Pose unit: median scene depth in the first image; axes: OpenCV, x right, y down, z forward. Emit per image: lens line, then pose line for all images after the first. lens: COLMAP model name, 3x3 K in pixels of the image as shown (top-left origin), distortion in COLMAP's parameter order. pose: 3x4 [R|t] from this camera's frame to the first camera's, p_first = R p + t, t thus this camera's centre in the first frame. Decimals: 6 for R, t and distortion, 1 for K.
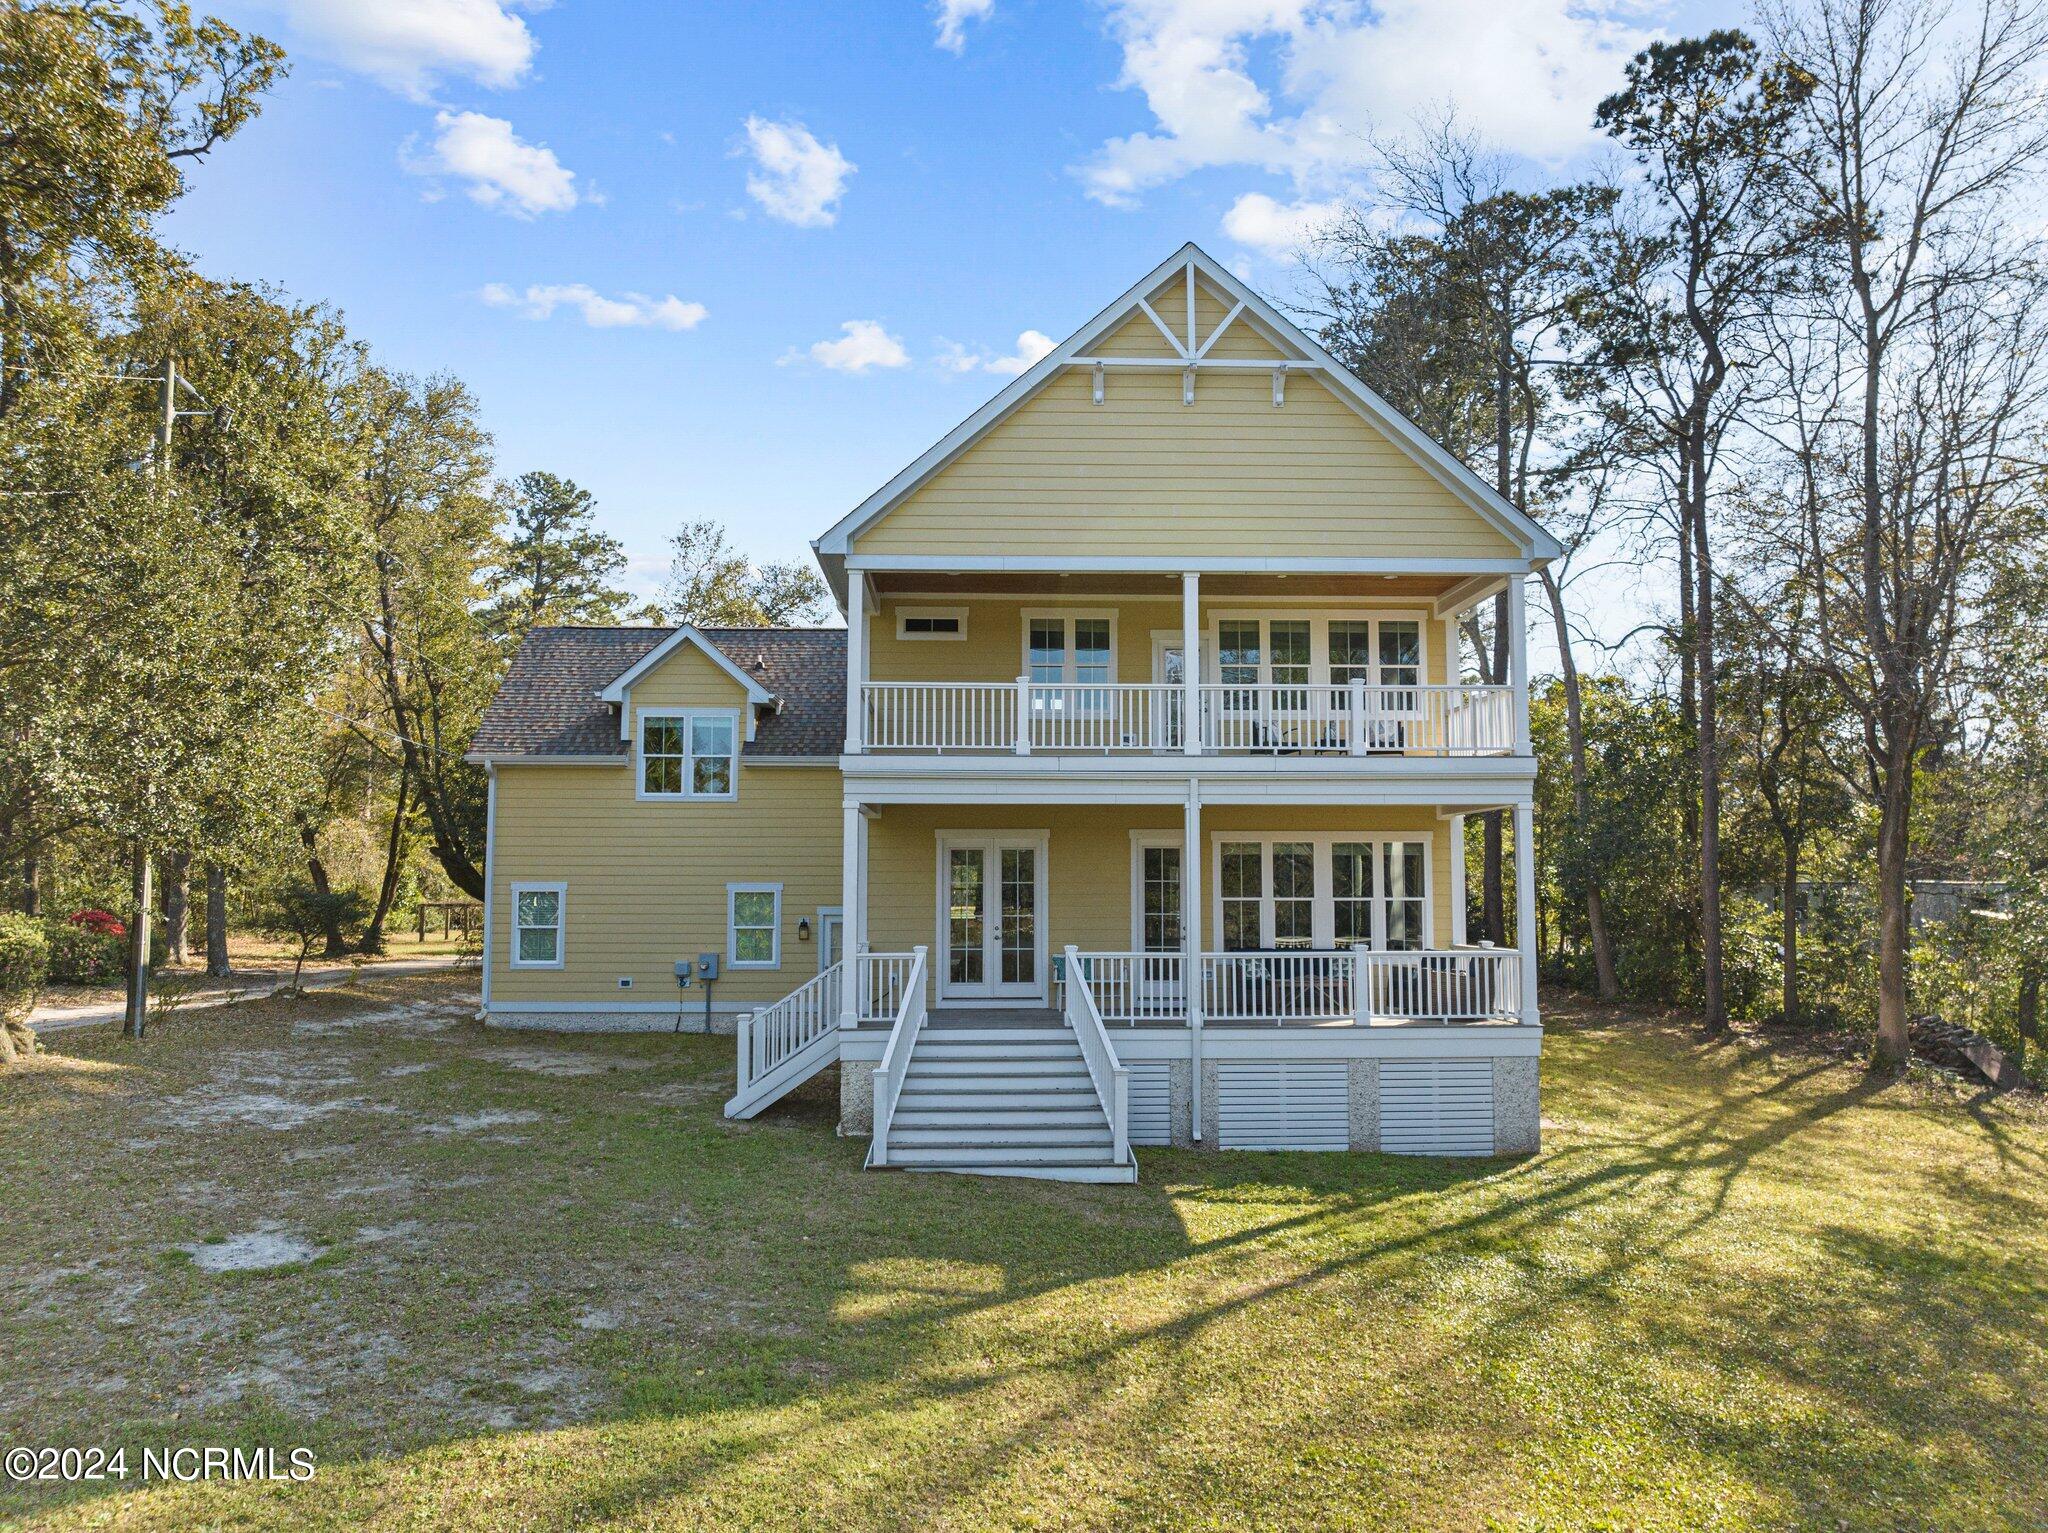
lens RADIAL K [[1506.7, 0, 1024.0], [0, 1506.7, 766.5], [0, 0, 1]] dist [-0.004913, -0.007506]
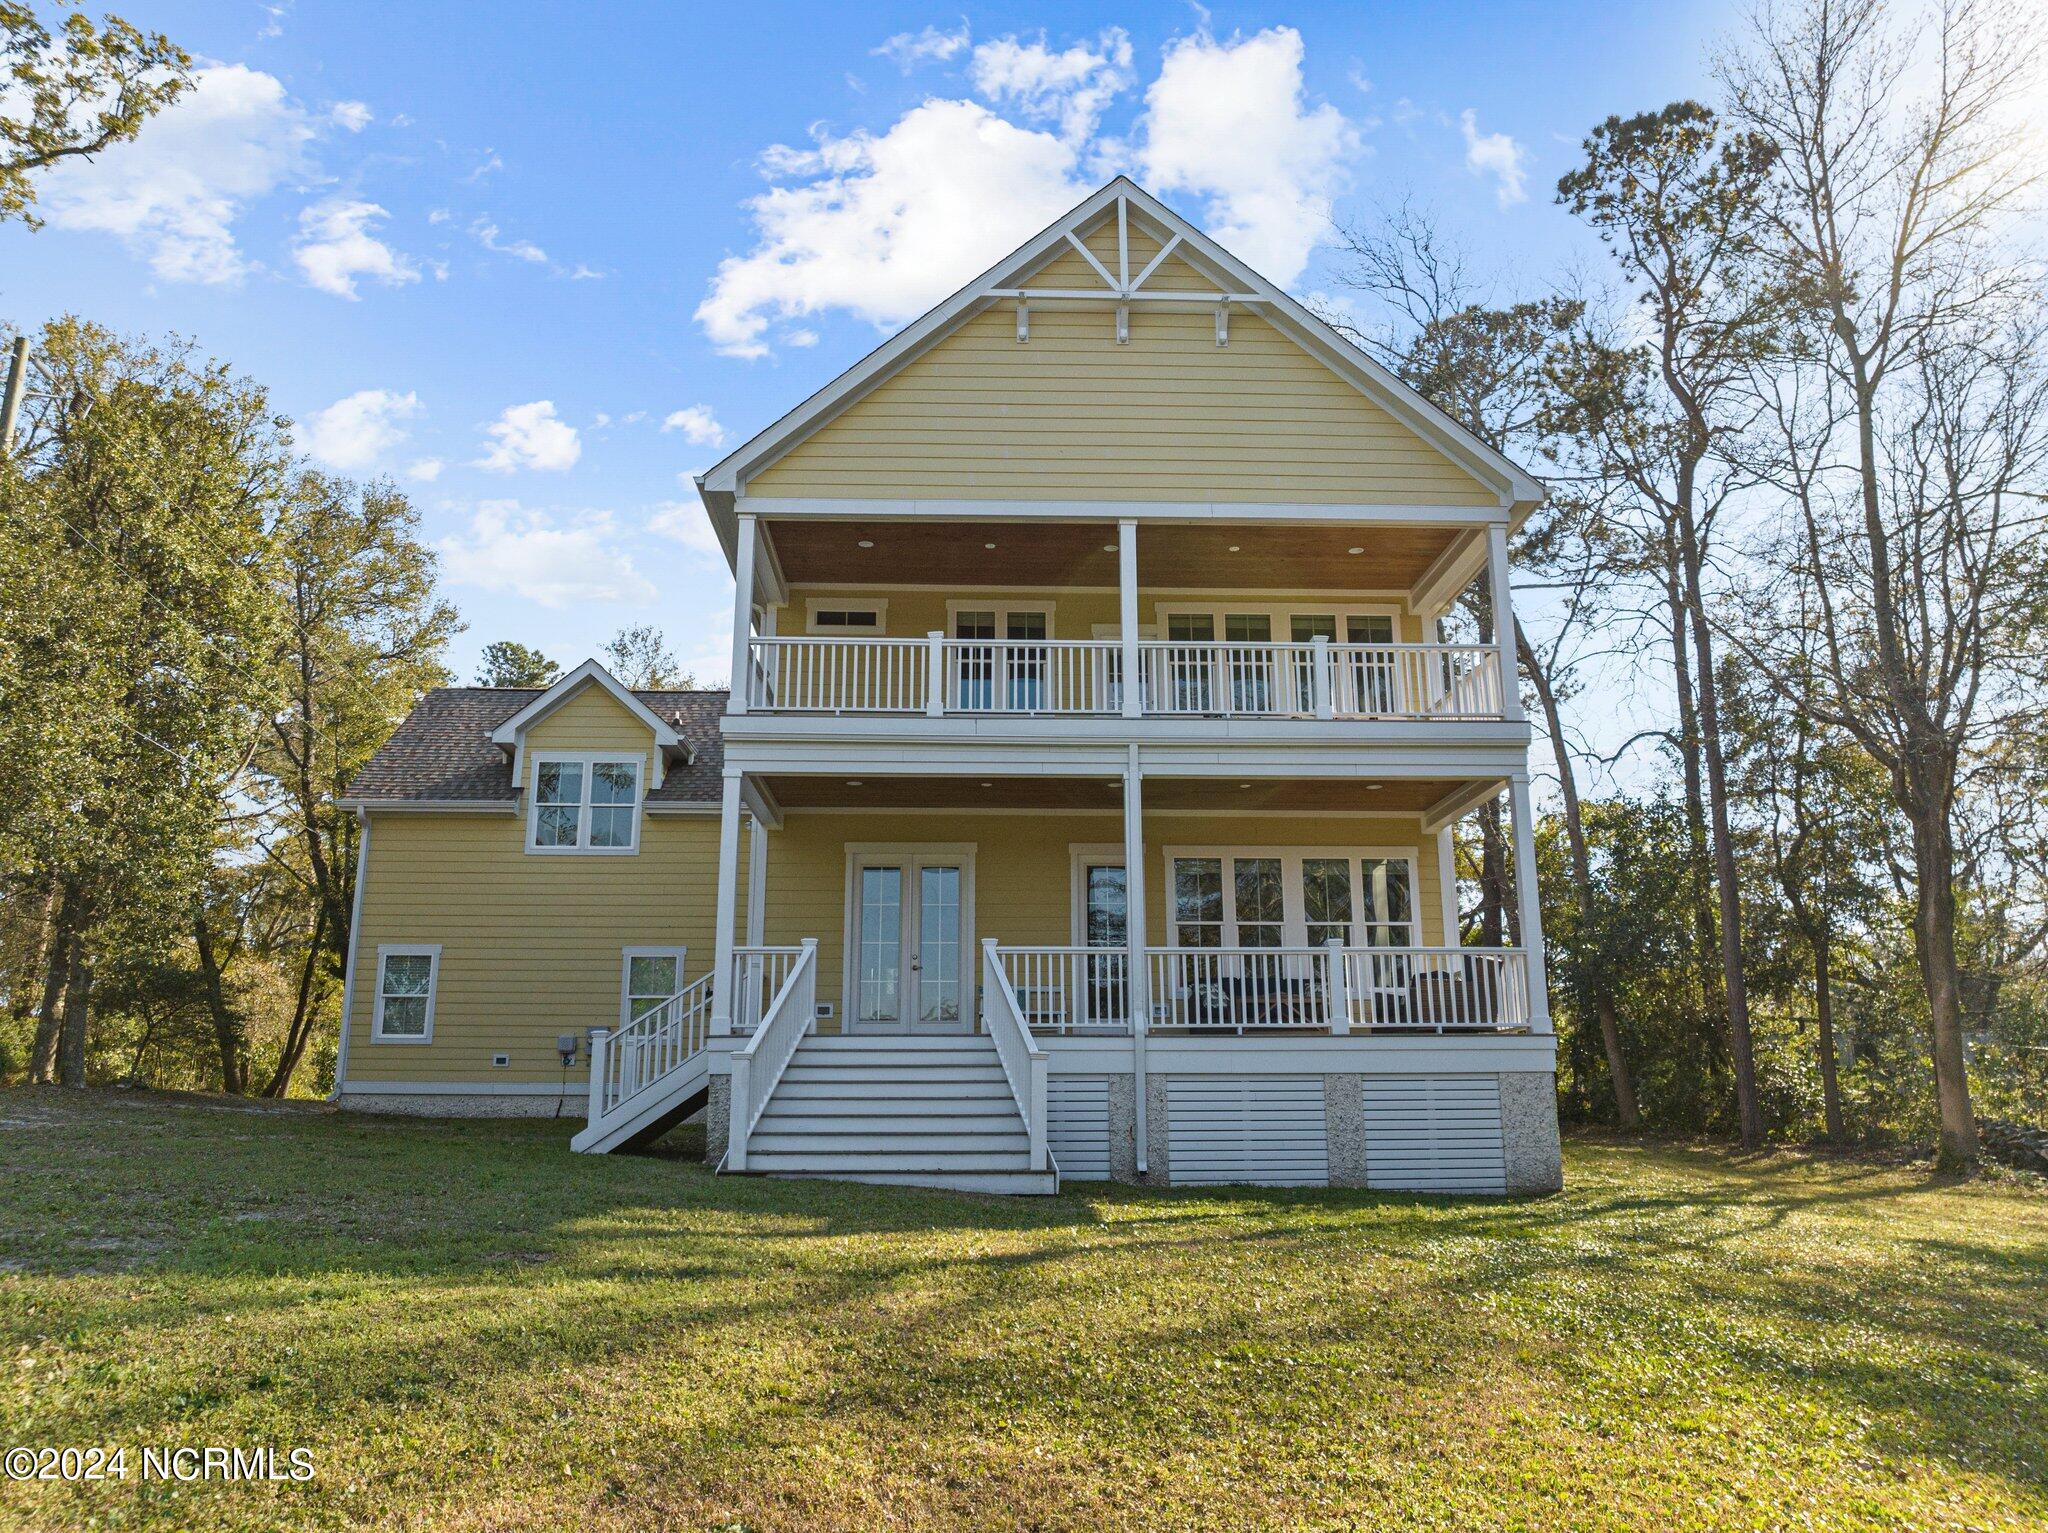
lens RADIAL K [[1506.2, 0, 1024.0], [0, 1506.2, 766.5], [0, 0, 1]] dist [-0.013441, 0.001620]
pose [[0.999995, -0.002864, 0.001461, 0.035692], [0.003065, 0.986484, -0.163828, 0.116857], [-0.000972, 0.163831, 0.986488, 0.112722]]
